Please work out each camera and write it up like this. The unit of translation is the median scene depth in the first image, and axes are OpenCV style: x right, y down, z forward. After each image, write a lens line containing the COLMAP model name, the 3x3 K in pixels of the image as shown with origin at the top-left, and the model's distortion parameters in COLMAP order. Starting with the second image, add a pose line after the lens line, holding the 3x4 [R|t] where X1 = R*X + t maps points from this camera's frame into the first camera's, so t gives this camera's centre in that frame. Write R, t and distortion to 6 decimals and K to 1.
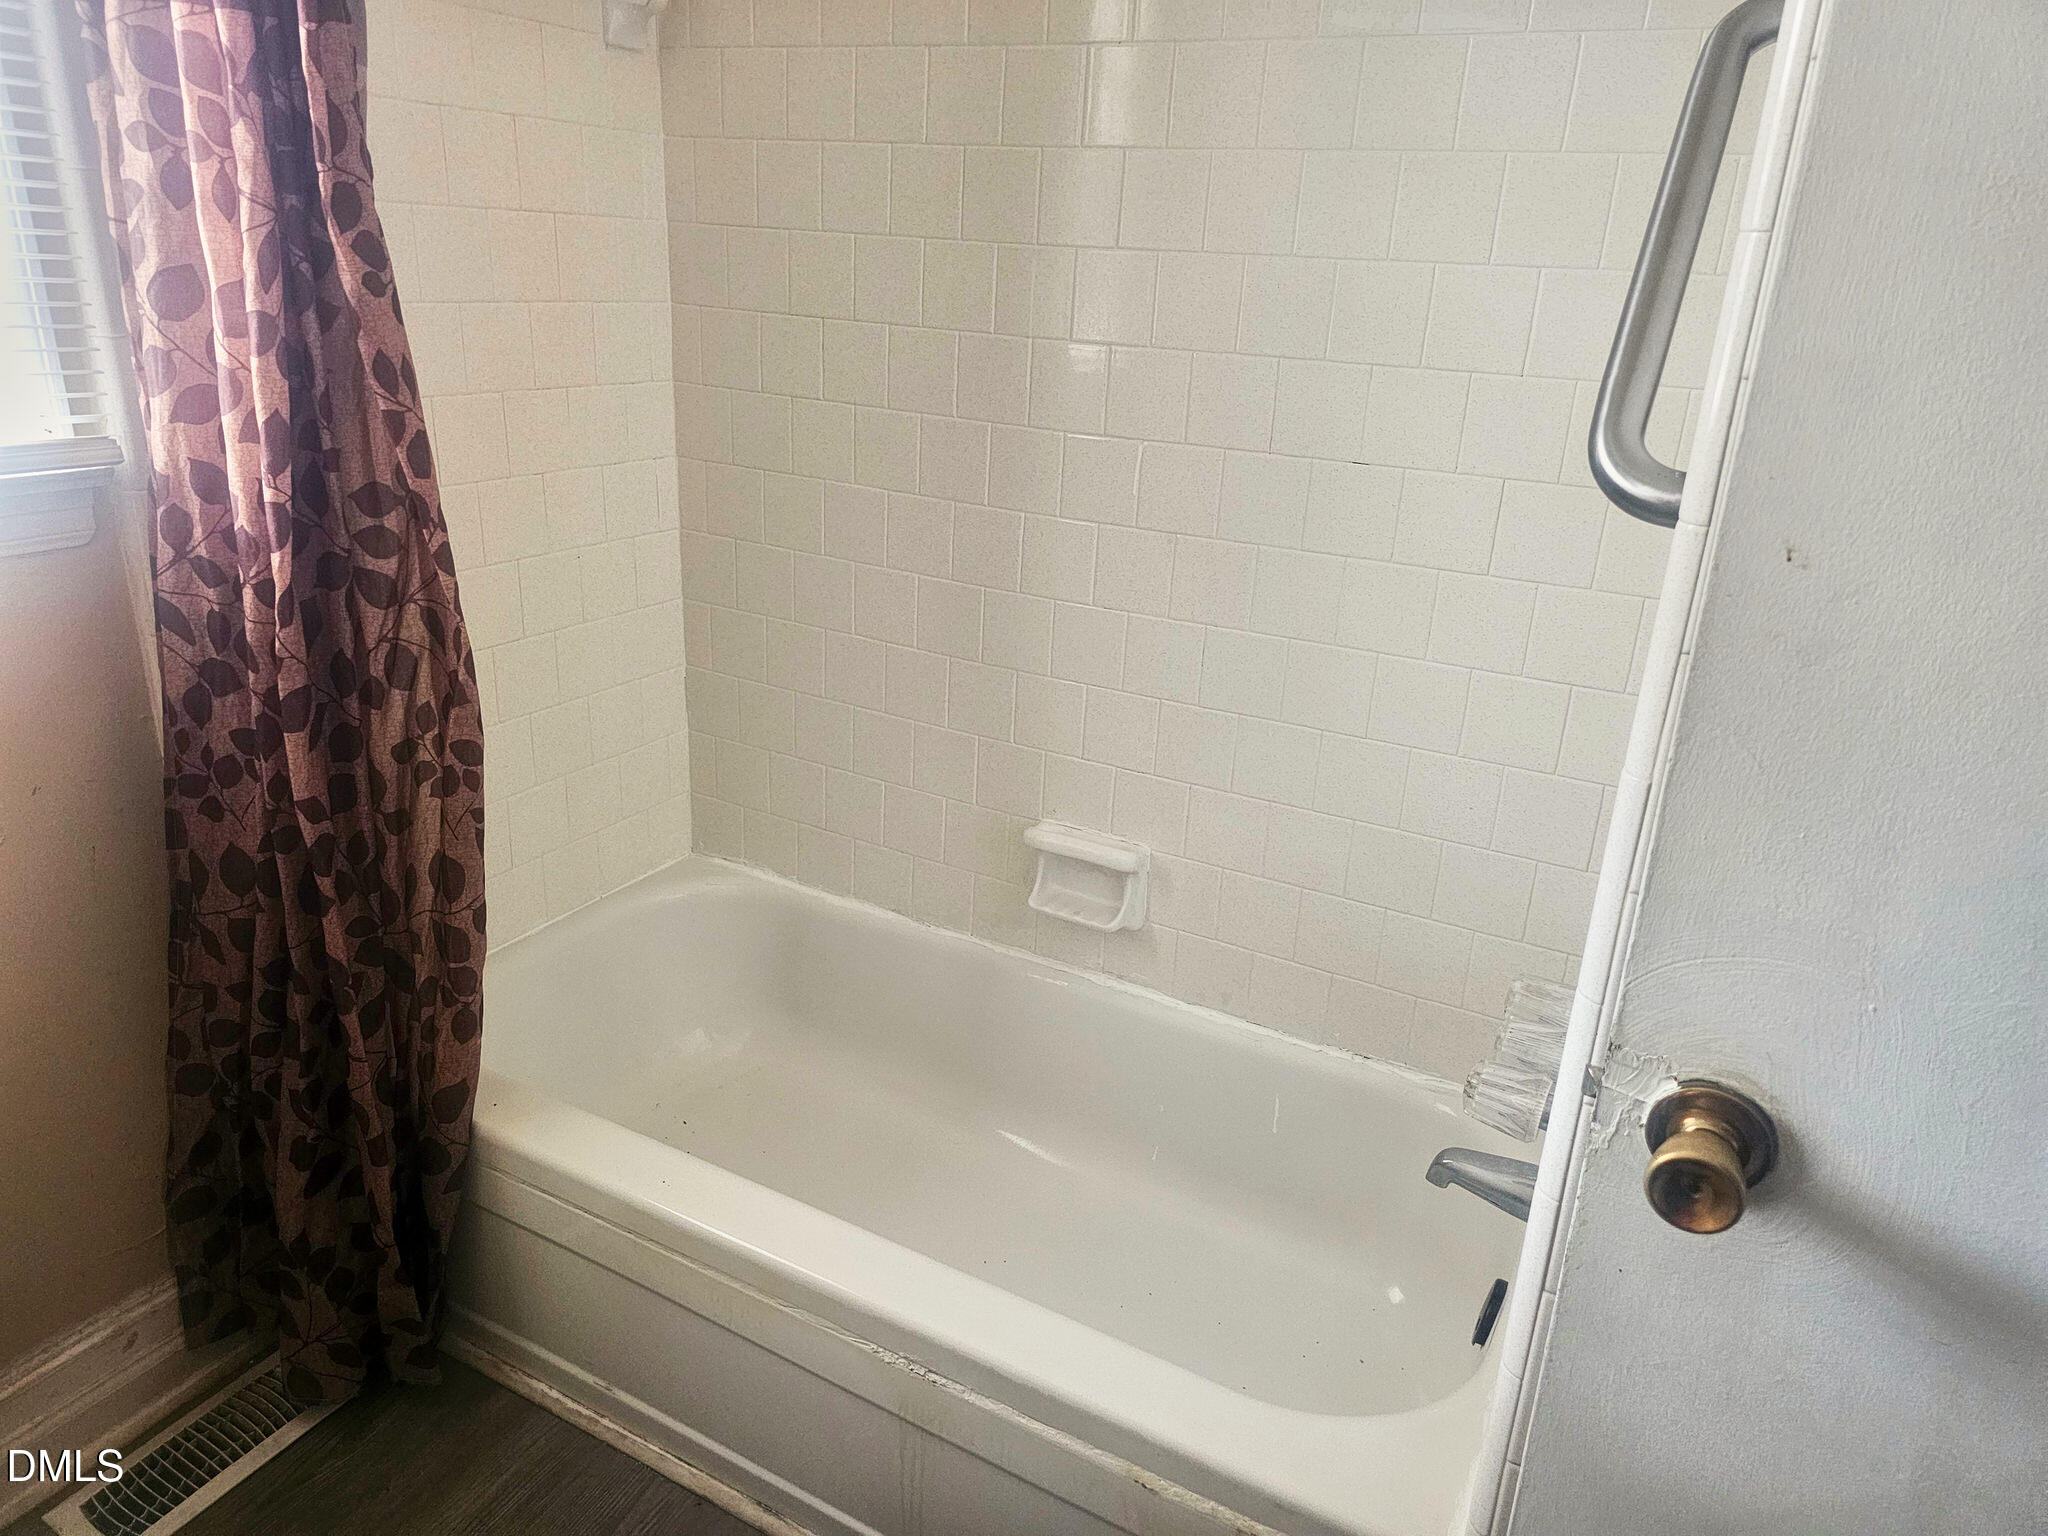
lens RADIAL K [[1368.4, 0, 1040.1], [0, 1368.4, 766.1], [0, 0, 1]] dist [0.054150, -0.060415]
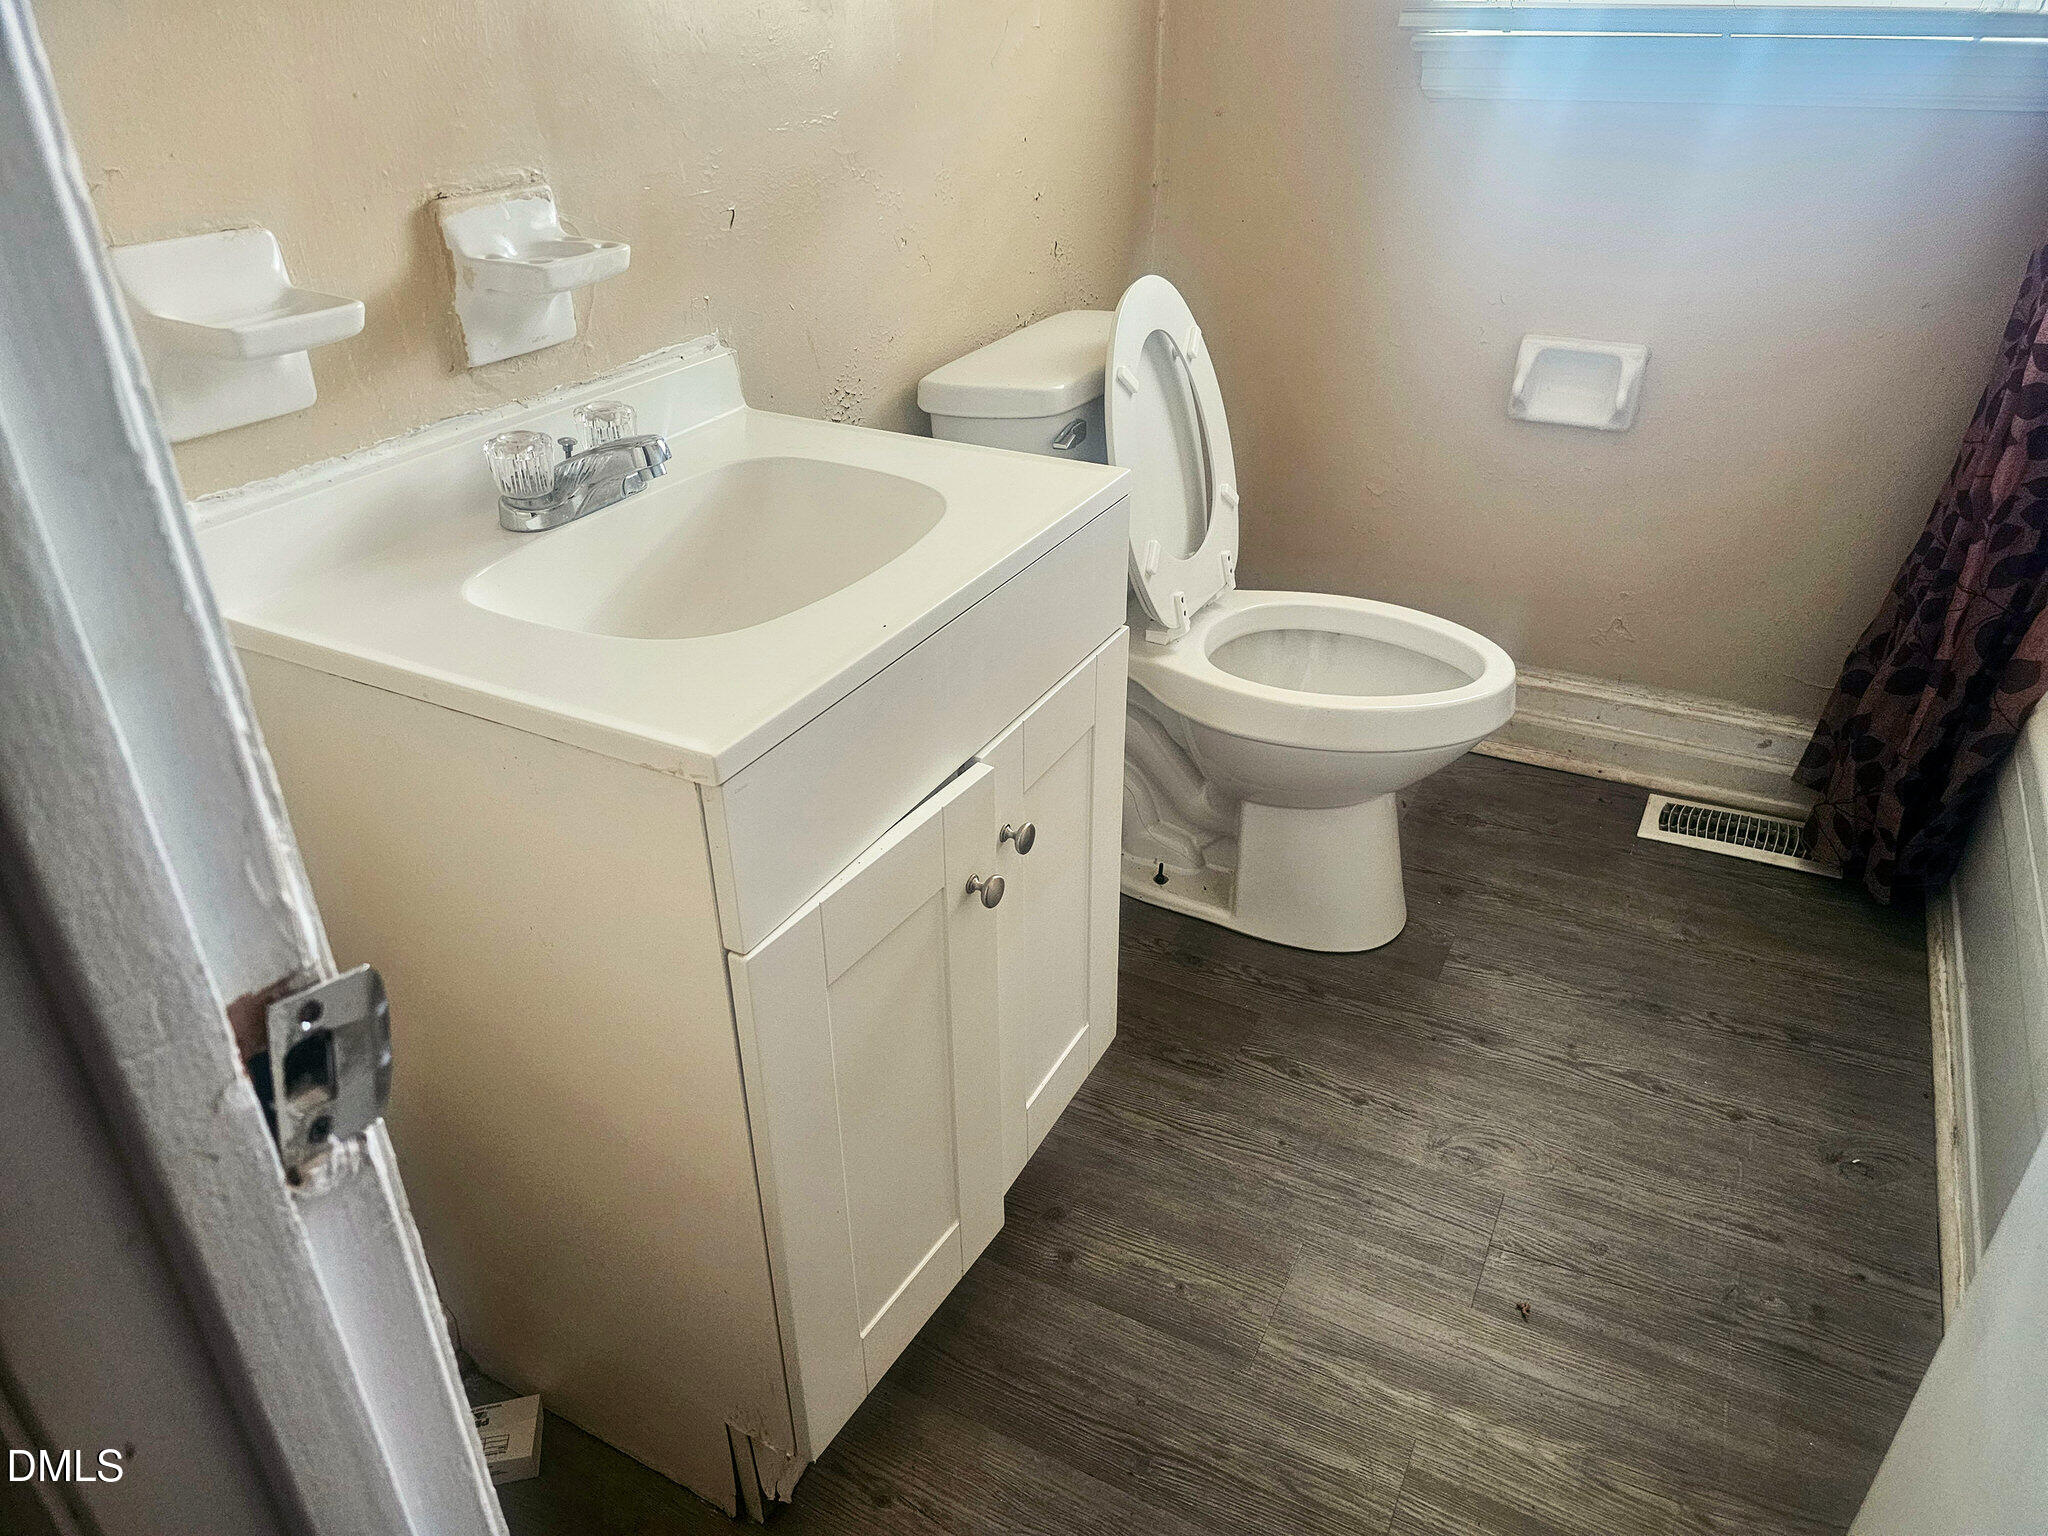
lens RADIAL K [[1368.4, 0, 1040.1], [0, 1368.4, 766.1], [0, 0, 1]] dist [0.054150, -0.060415]
pose [[0.006263, 0.450145, -0.892934, 0.566610], [-0.341669, 0.840175, 0.421152, 0.100290], [0.939800, 0.302450, 0.159062, 0.108157]]
